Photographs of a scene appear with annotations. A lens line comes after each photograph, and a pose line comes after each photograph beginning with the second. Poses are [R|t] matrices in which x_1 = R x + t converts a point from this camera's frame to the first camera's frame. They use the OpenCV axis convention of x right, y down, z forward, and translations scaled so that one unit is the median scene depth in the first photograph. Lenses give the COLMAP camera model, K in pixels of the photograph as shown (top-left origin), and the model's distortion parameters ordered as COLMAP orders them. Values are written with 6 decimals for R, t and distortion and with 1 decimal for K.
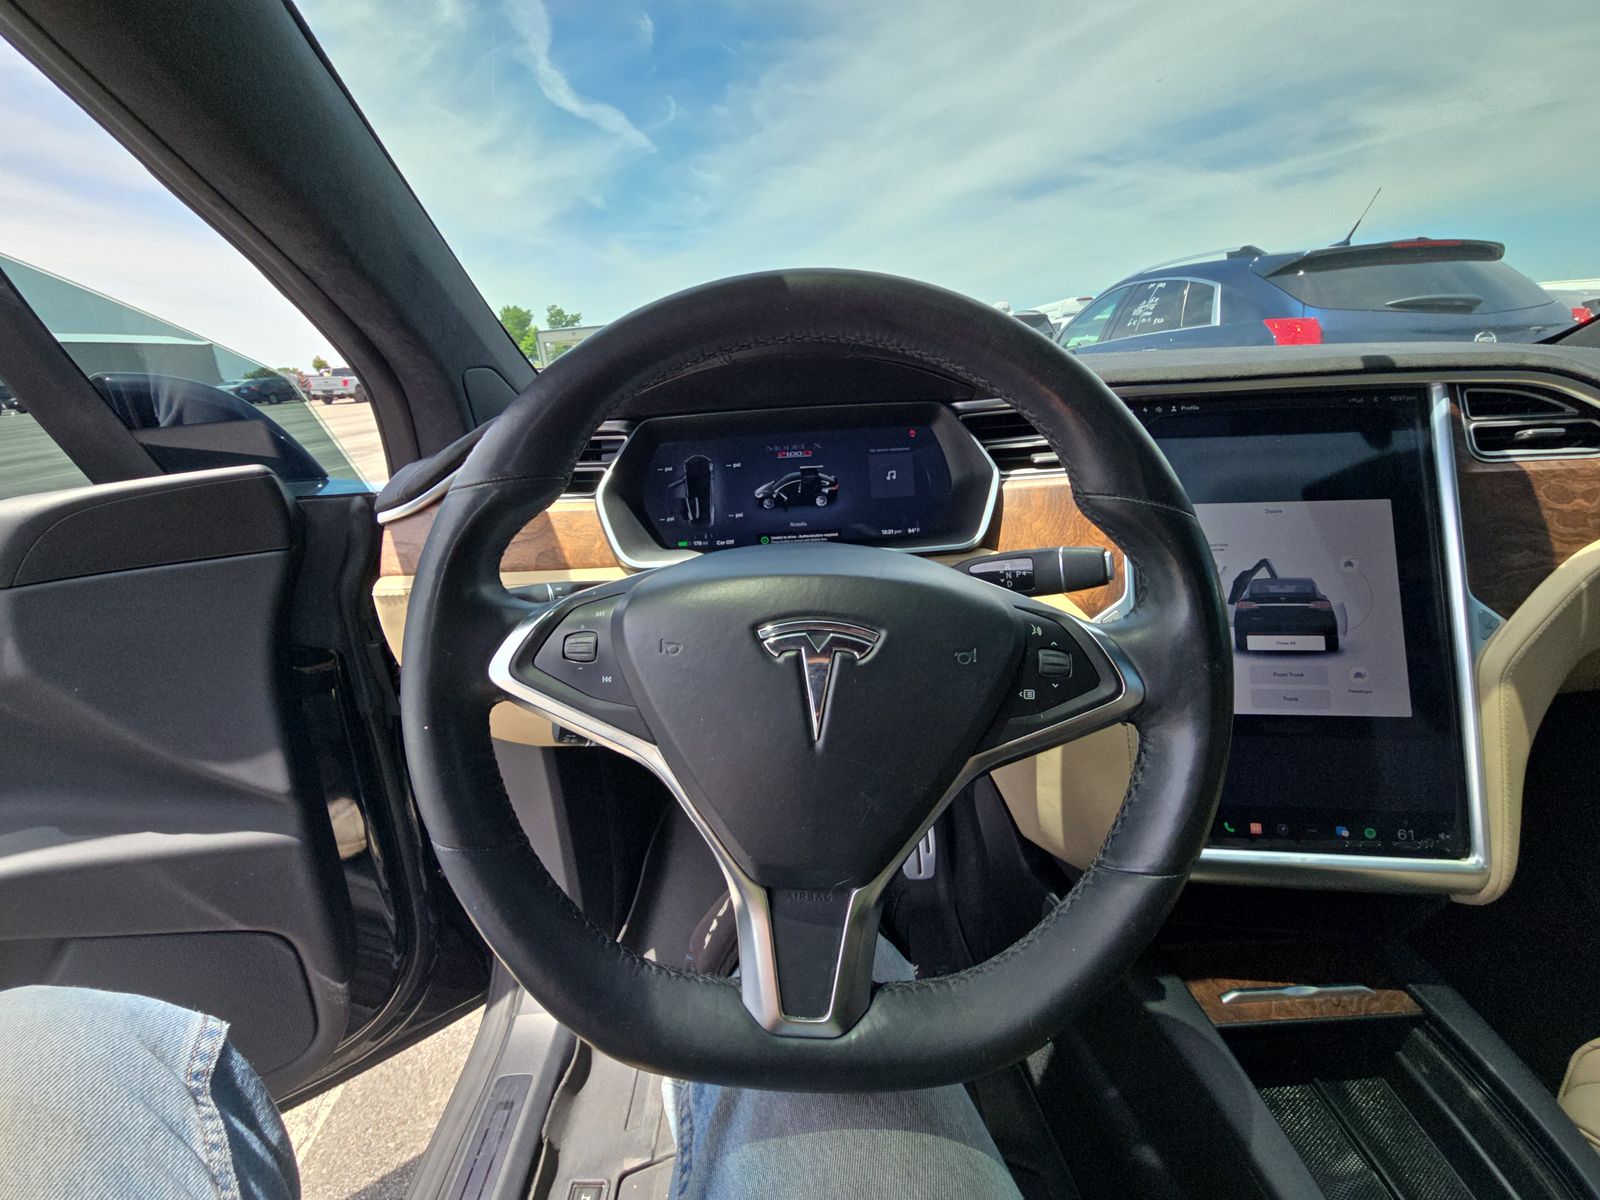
lens RADIAL K [[662.6, 0, 806.2], [0, 662.6, 581.8], [0, 0, 1]] dist [0.025140, -0.014714]
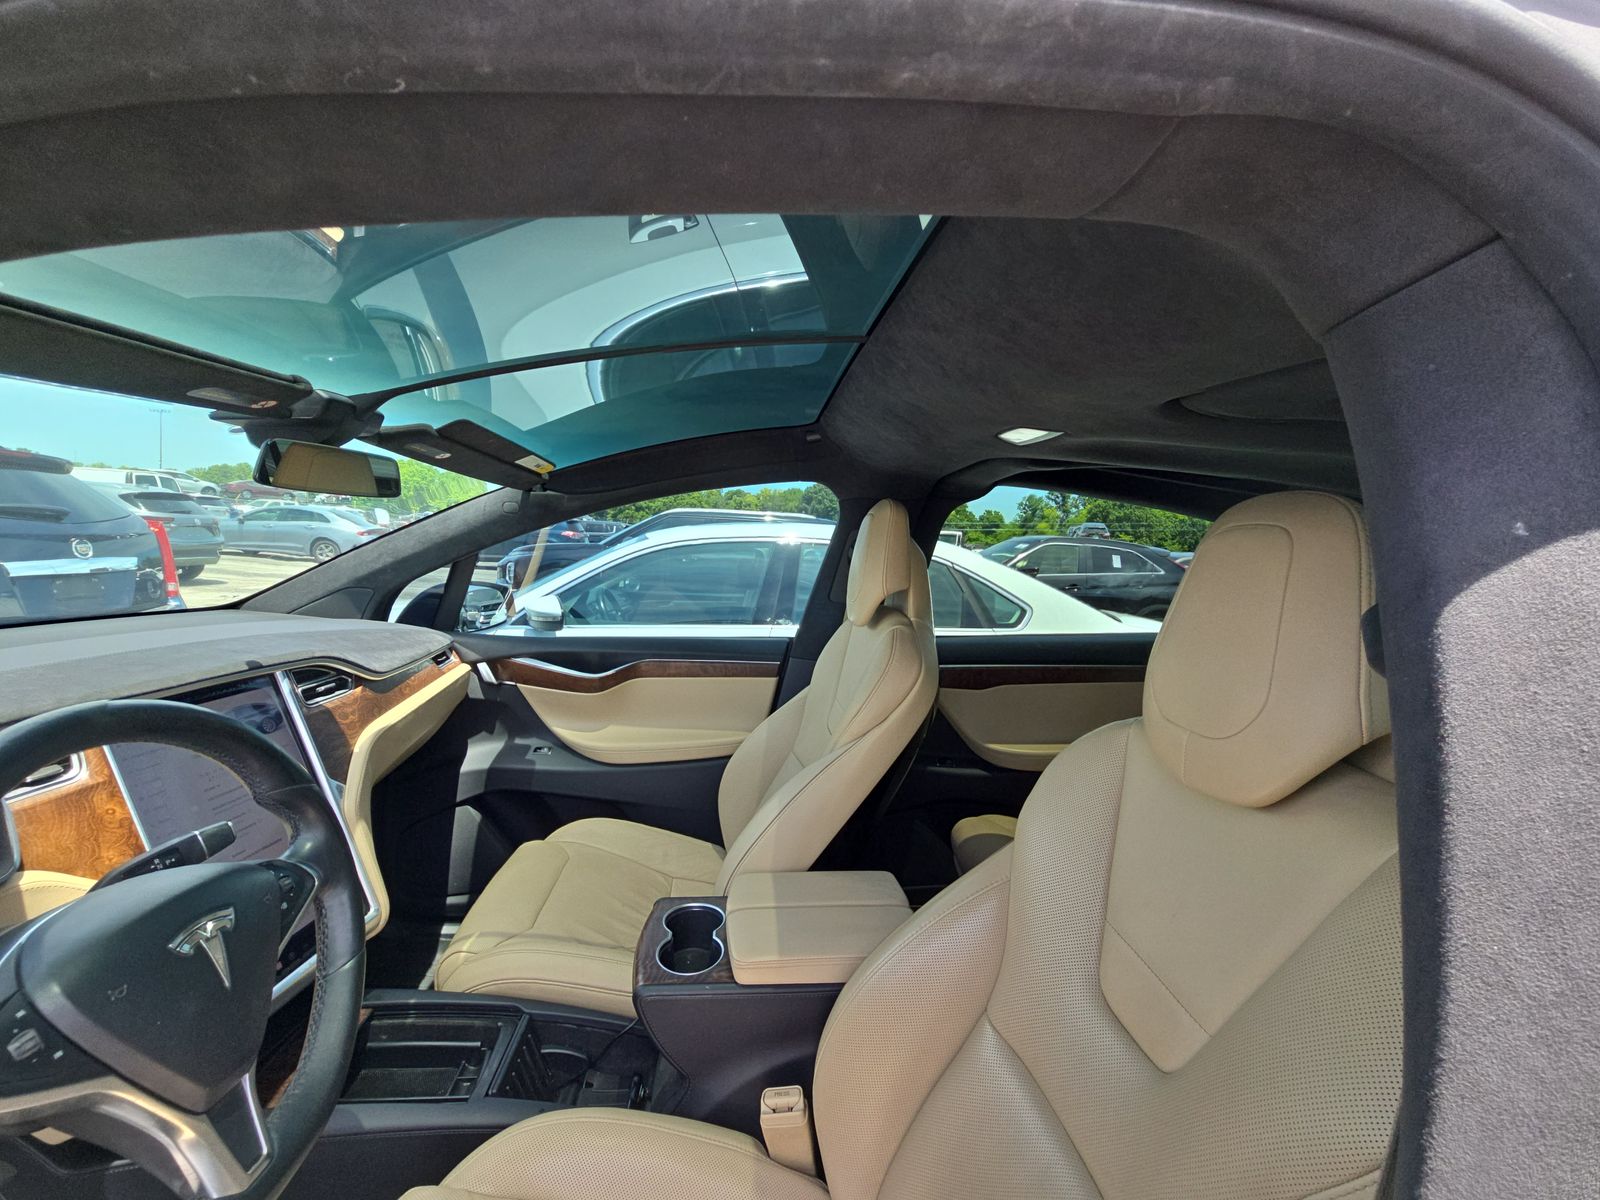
lens RADIAL K [[676.7, 0, 785.5], [0, 676.7, 589.5], [0, 0, 1]] dist [0.066031, -0.036620]
pose [[-0.047368, -0.029813, 0.998432, -0.944598], [0.256205, 0.965753, 0.040992, -0.231193], [-0.965461, 0.257745, -0.038108, -0.282671]]
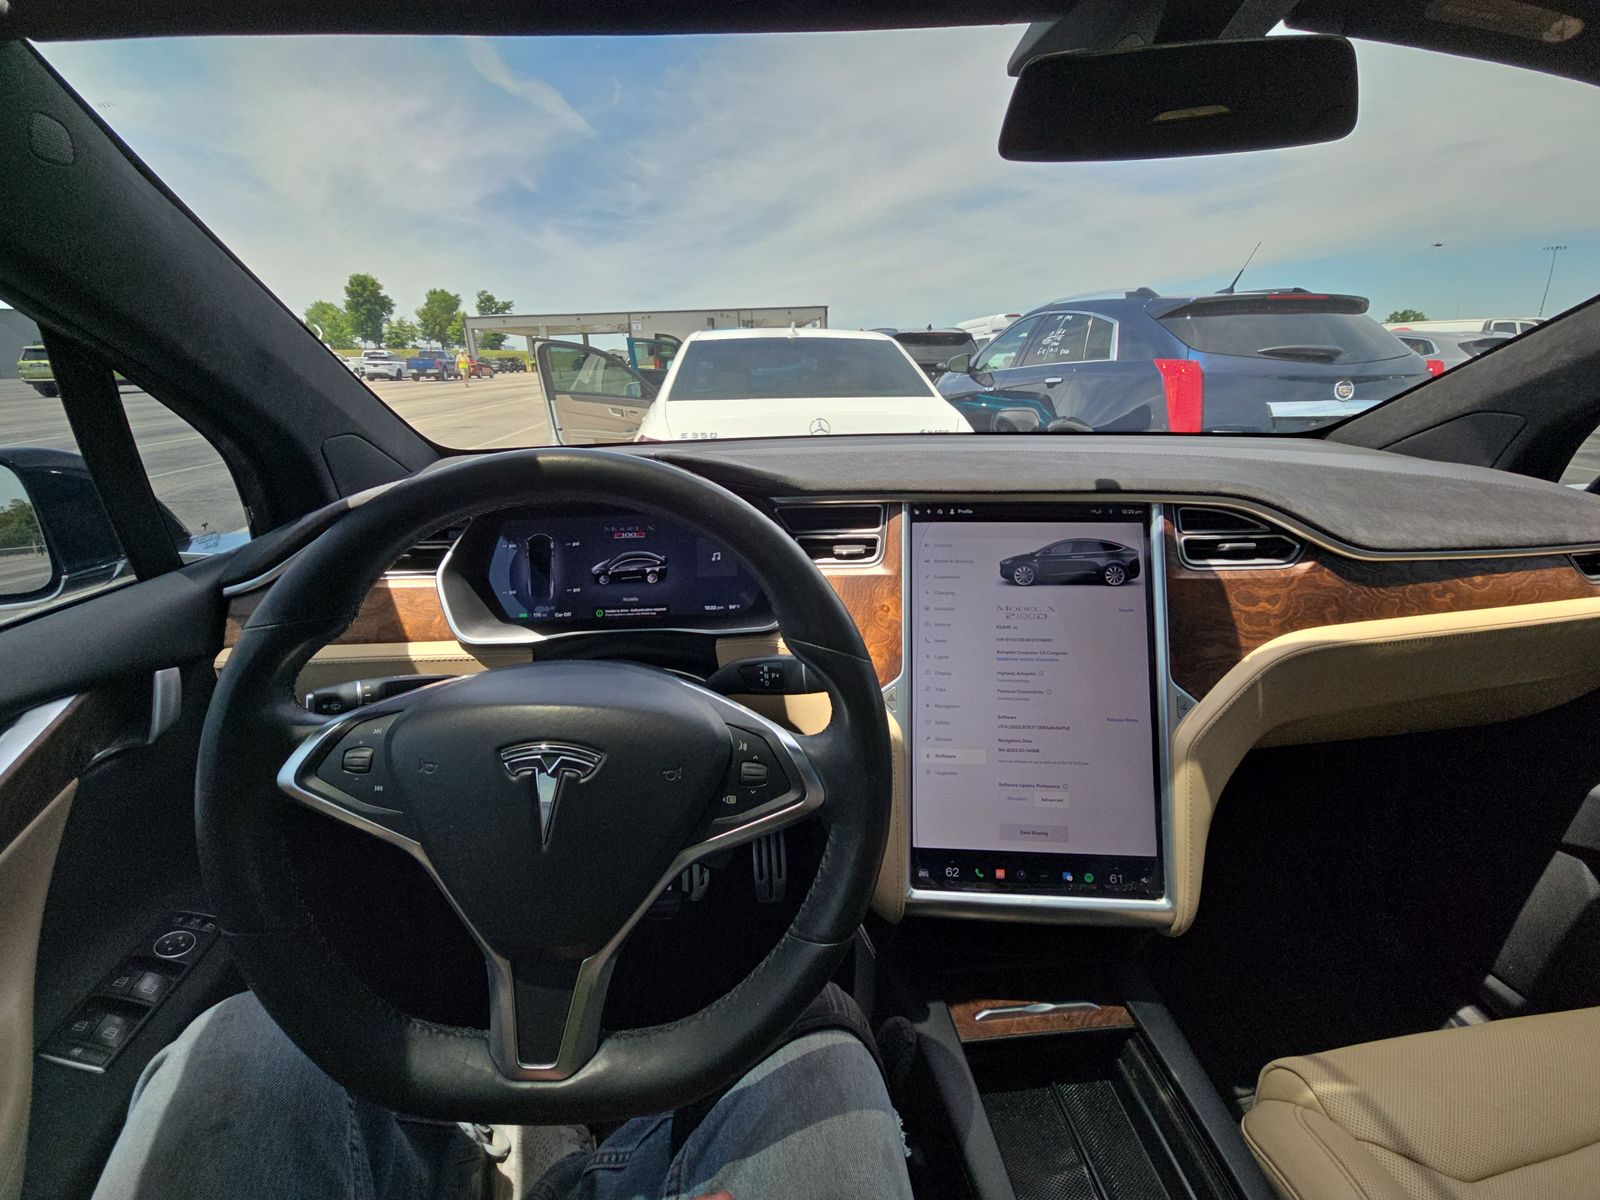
lens RADIAL K [[662.1, 0, 793.0], [0, 662.1, 586.6], [0, 0, 1]] dist [0.028014, -0.018877]
pose [[0.996945, 0.018908, 0.075785, 0.200488], [-0.019505, 0.999784, 0.007145, -0.139364], [-0.075634, -0.008601, 0.997099, -0.145134]]
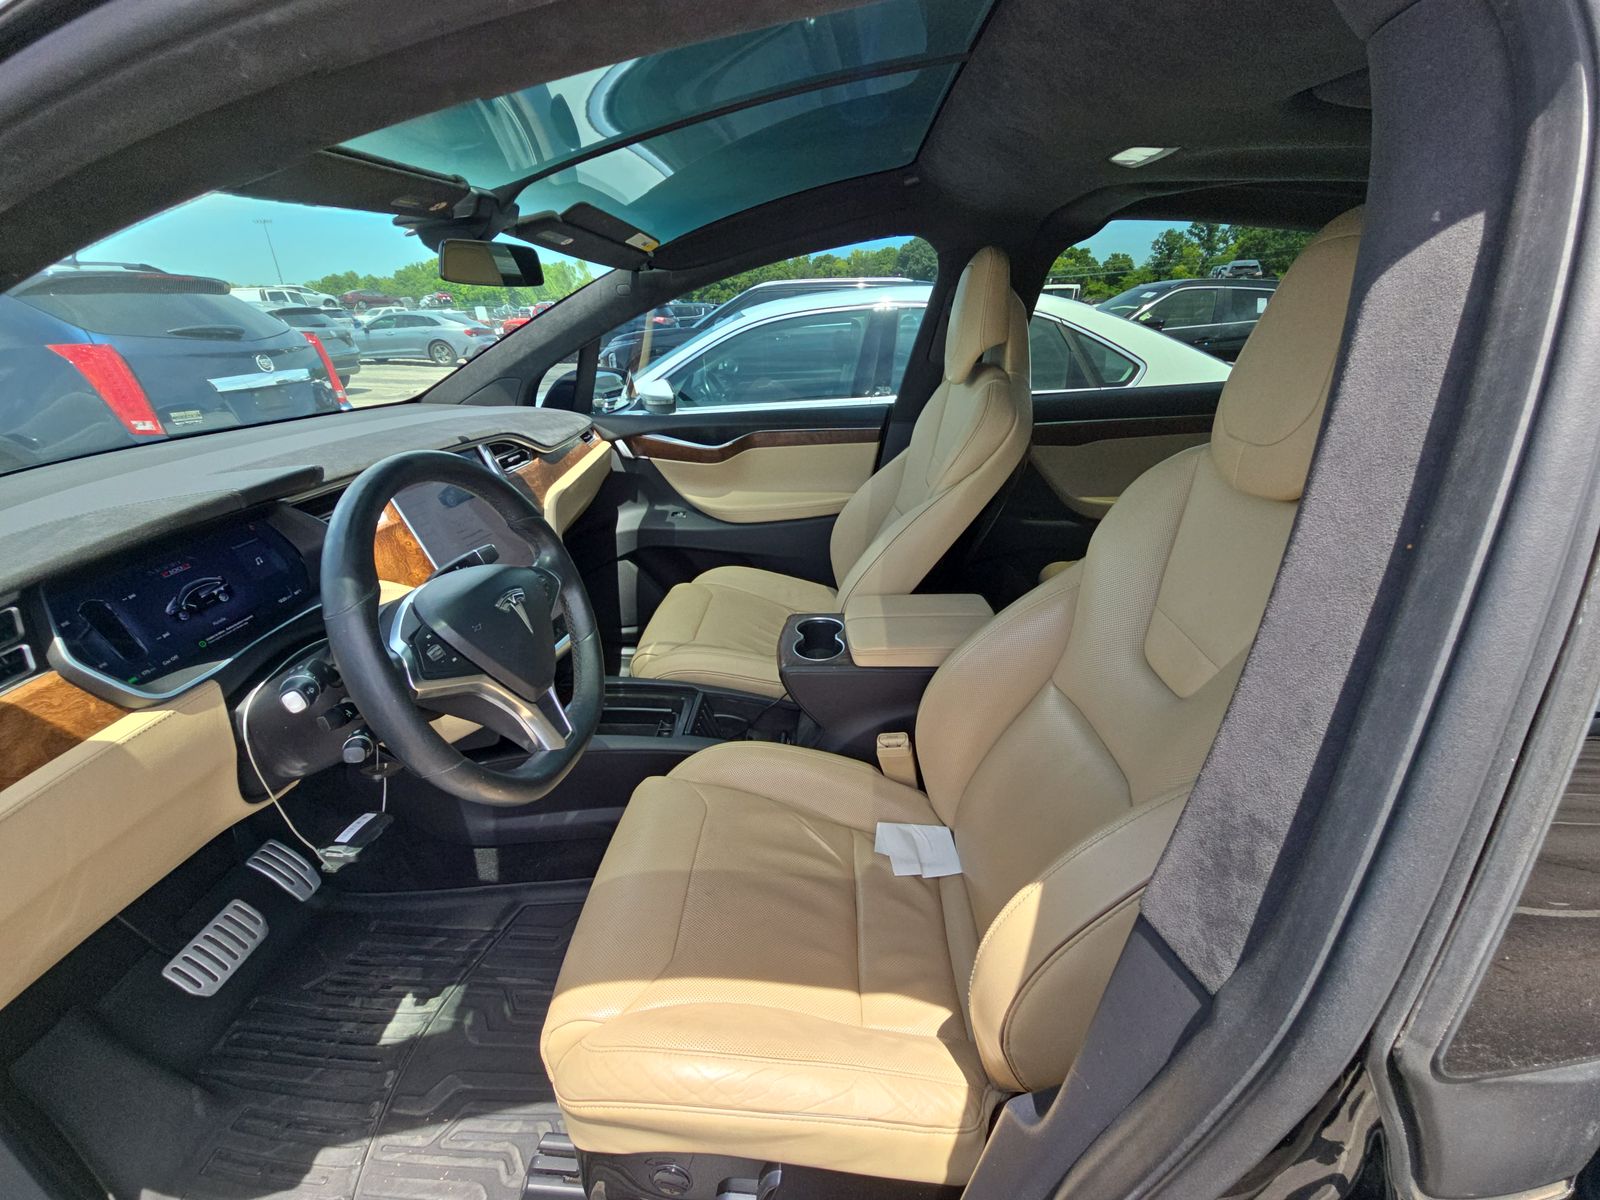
lens RADIAL K [[662.1, 0, 793.0], [0, 662.1, 586.6], [0, 0, 1]] dist [0.028014, -0.018877]
pose [[0.075875, -0.339957, 0.937375, -1.205598], [0.321495, 0.898221, 0.299733, -0.198033], [-0.943866, 0.278619, 0.177447, -0.243947]]
